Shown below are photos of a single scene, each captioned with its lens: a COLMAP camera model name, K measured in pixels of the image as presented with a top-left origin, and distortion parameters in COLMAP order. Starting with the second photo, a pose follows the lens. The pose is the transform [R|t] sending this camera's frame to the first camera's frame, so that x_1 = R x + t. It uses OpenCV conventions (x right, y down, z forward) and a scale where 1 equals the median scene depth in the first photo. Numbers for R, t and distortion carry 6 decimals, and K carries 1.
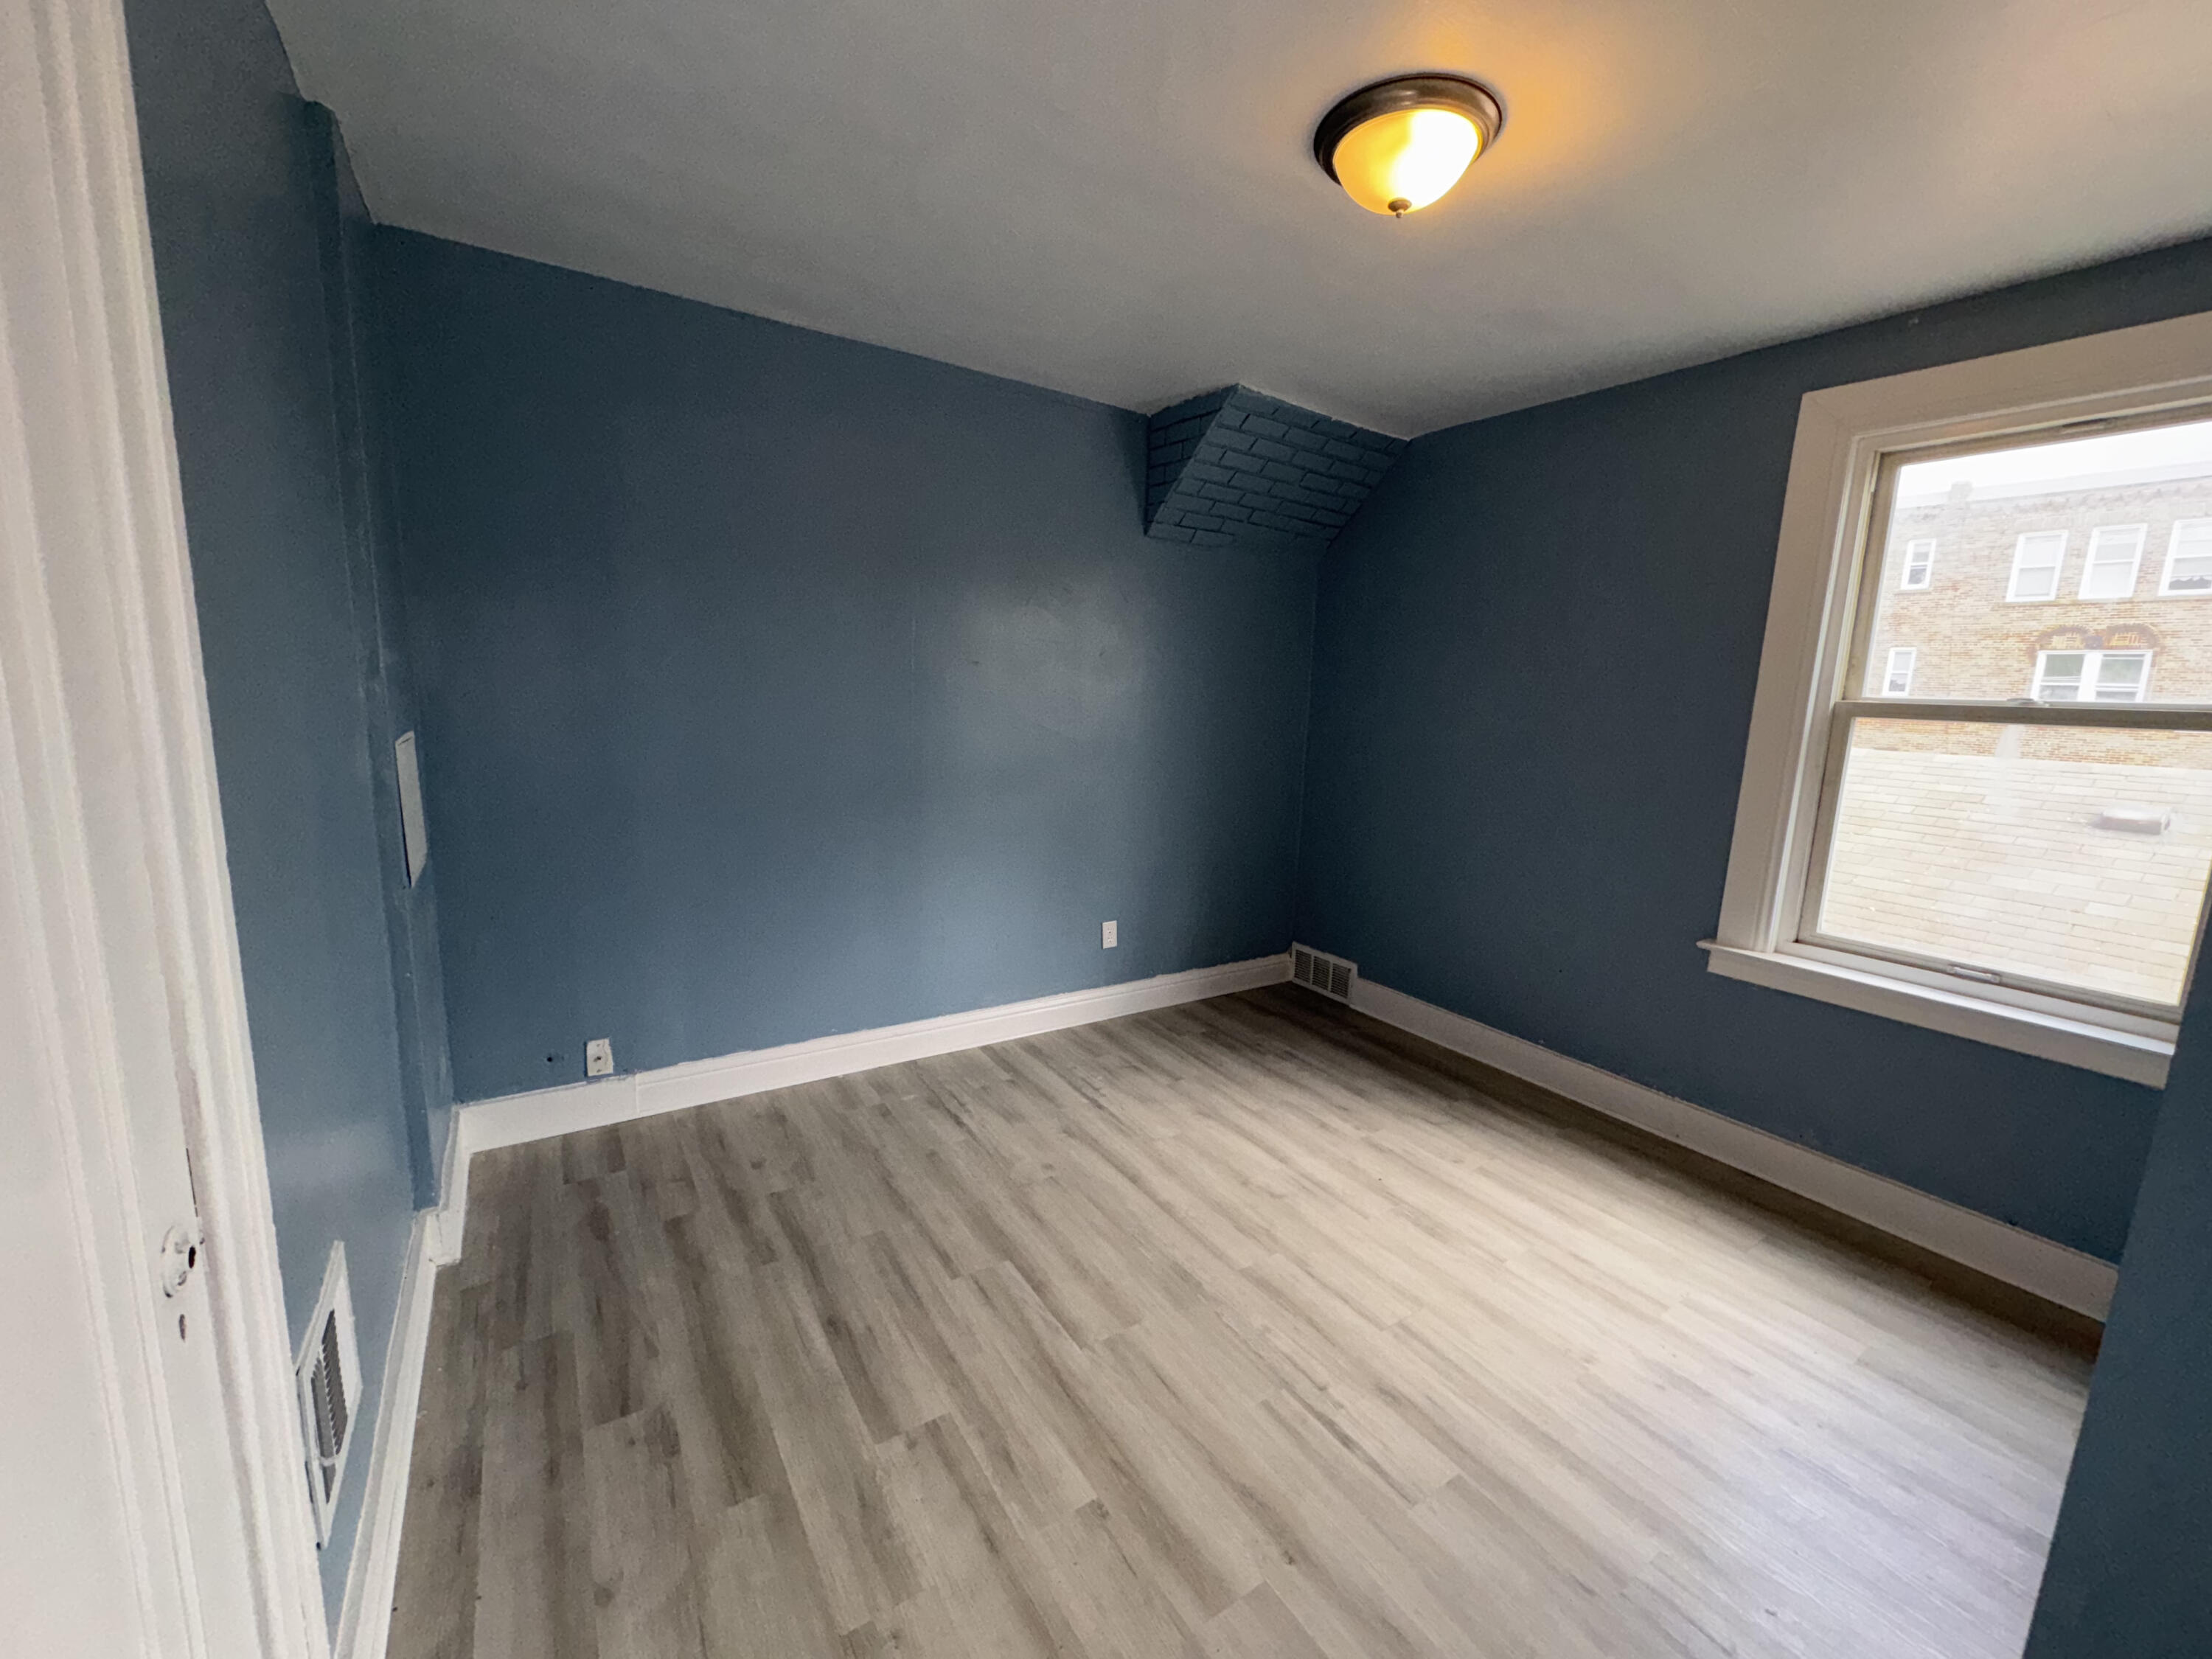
lens RADIAL K [[878.5, 0, 1106.0], [0, 878.5, 829.5], [0, 0, 1]] dist [-0.002317, -0.000140]
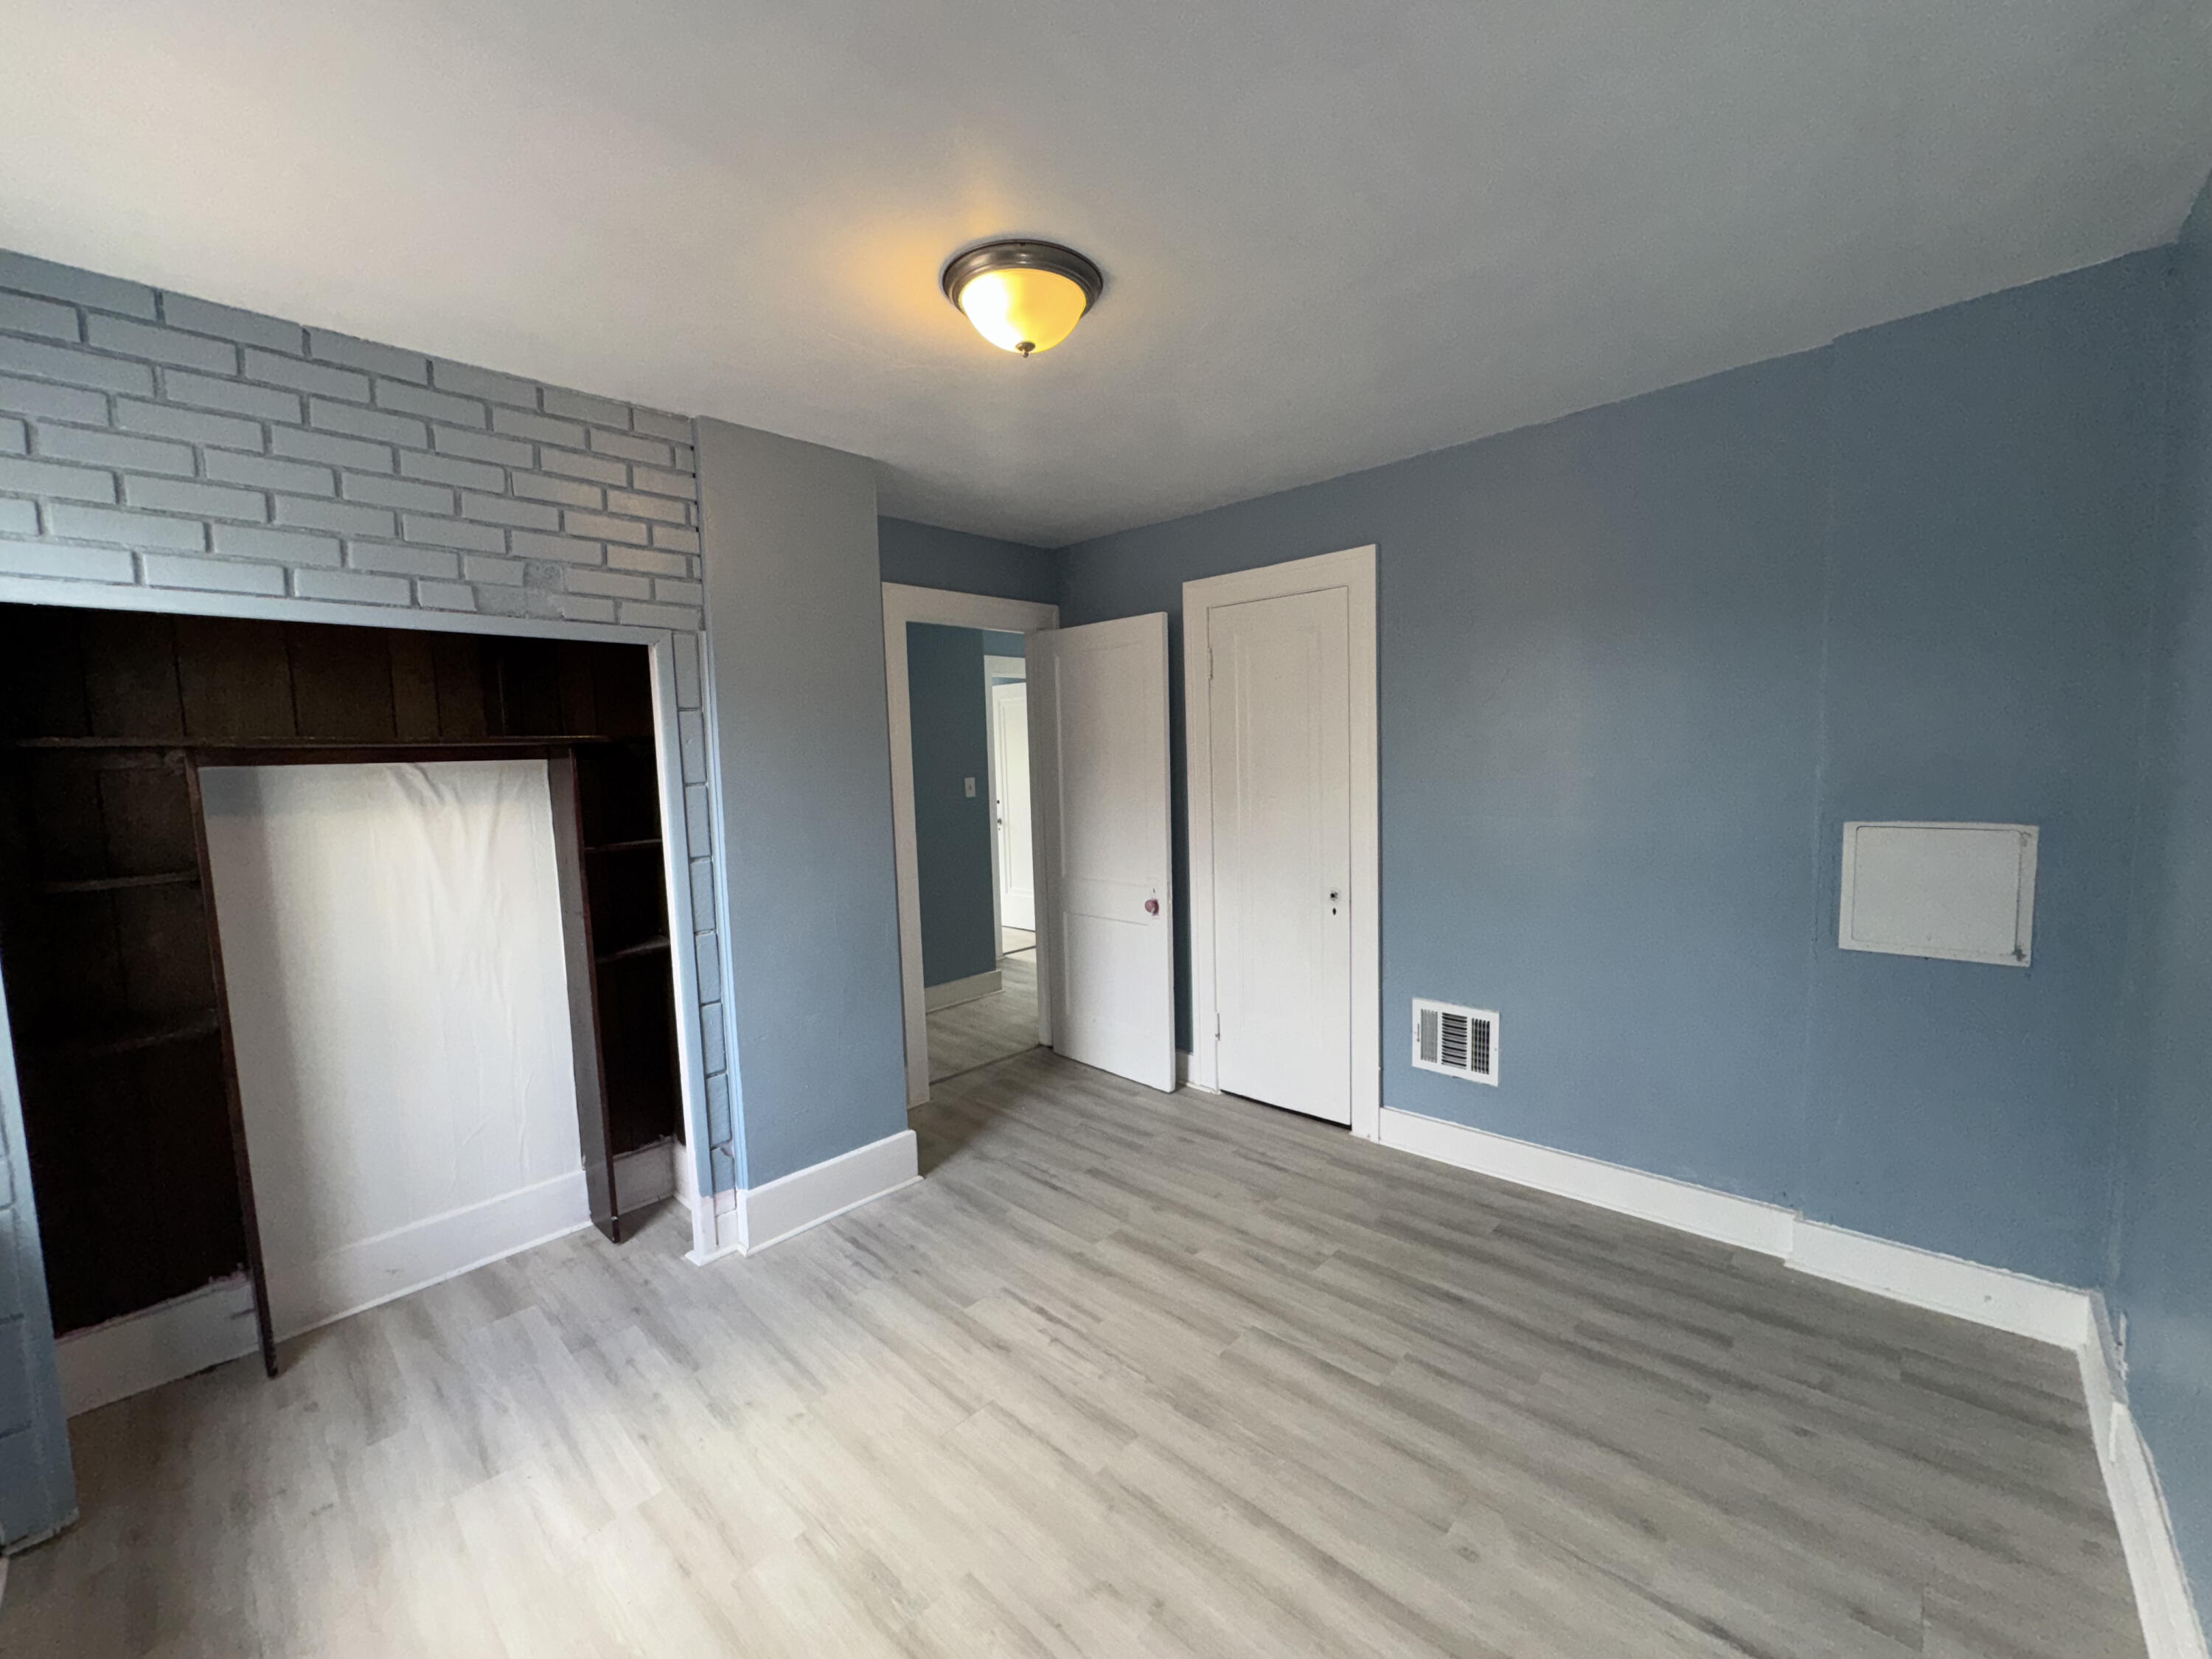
lens RADIAL K [[878.5, 0, 1106.0], [0, 878.5, 829.5], [0, 0, 1]] dist [-0.002317, -0.000140]
pose [[-0.972221, 0.014122, -0.233638, 0.393969], [-0.043311, 0.970087, 0.238864, -0.302670], [0.230023, 0.242348, -0.942527, 1.737790]]
